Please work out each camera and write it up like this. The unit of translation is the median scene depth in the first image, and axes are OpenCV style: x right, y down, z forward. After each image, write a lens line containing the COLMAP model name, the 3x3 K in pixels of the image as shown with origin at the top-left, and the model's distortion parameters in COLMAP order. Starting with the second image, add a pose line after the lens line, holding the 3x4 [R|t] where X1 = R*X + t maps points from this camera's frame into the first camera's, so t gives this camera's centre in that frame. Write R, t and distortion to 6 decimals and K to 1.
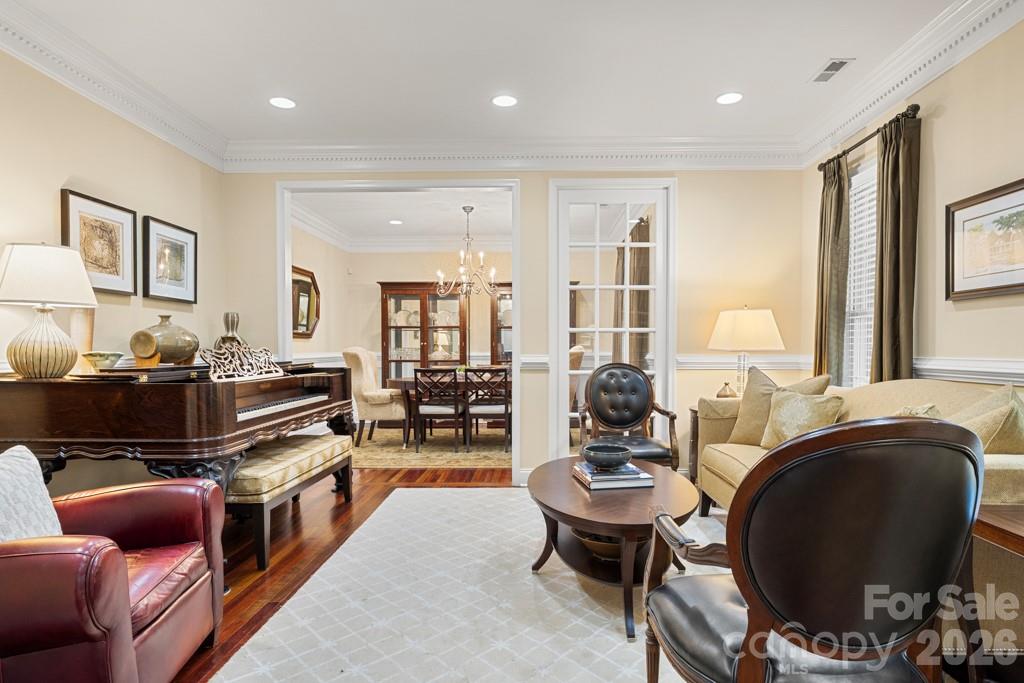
lens RADIAL K [[582.7, 0, 529.6], [0, 582.7, 365.0], [0, 0, 1]] dist [0.002747, -0.000270]
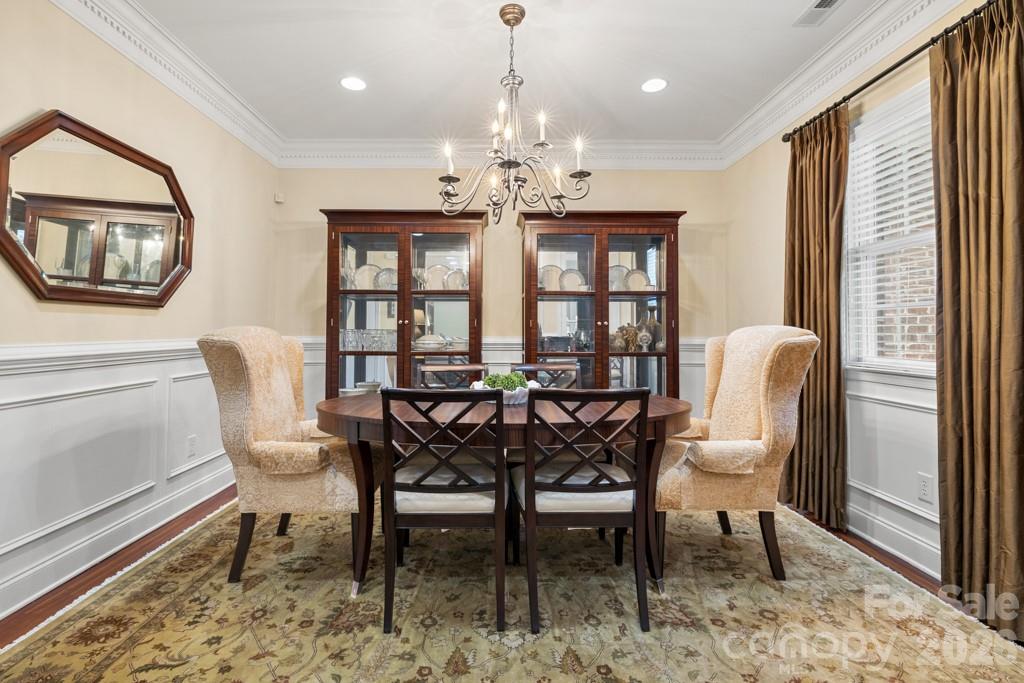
lens RADIAL K [[486.4, 0, 494.8], [0, 486.4, 318.4], [0, 0, 1]] dist [-0.002300, 0.001037]
pose [[0.999841, 0.002927, 0.017609, -0.180067], [-0.001948, 0.998465, -0.055358, -0.025488], [-0.017744, 0.055315, 0.998311, 0.933743]]
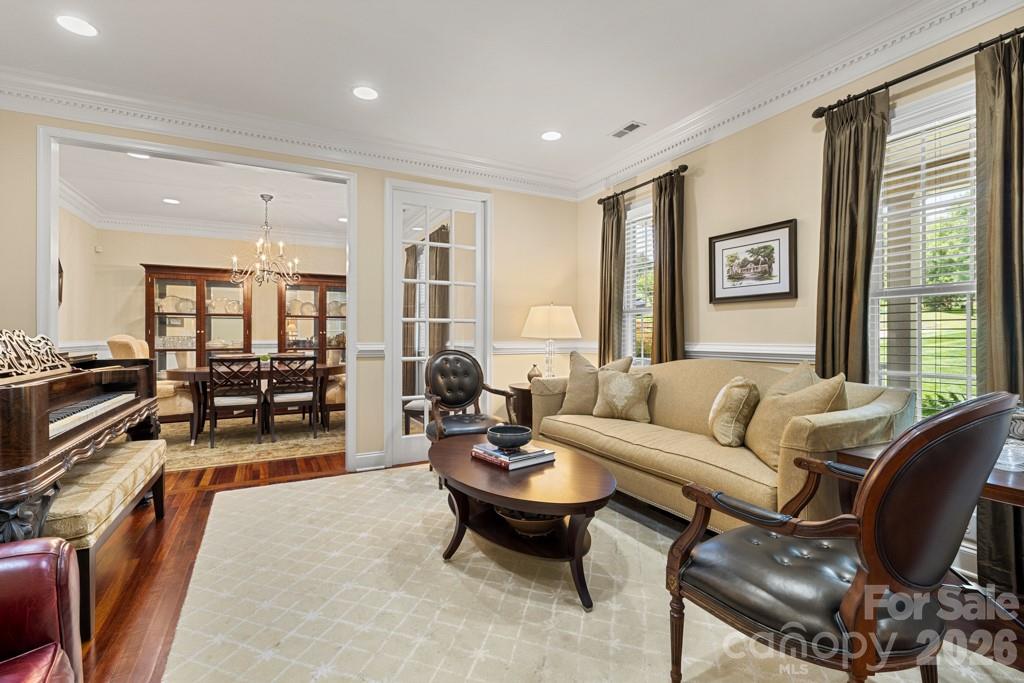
lens RADIAL K [[468.6, 0, 509.7], [0, 468.6, 336.0], [0, 0, 1]] dist [-0.002418, 0.000622]
pose [[0.879113, 0.001147, 0.476613, -0.175572], [0.013113, 0.999560, -0.026592, -0.003817], [-0.476434, 0.029628, 0.878711, 0.146292]]
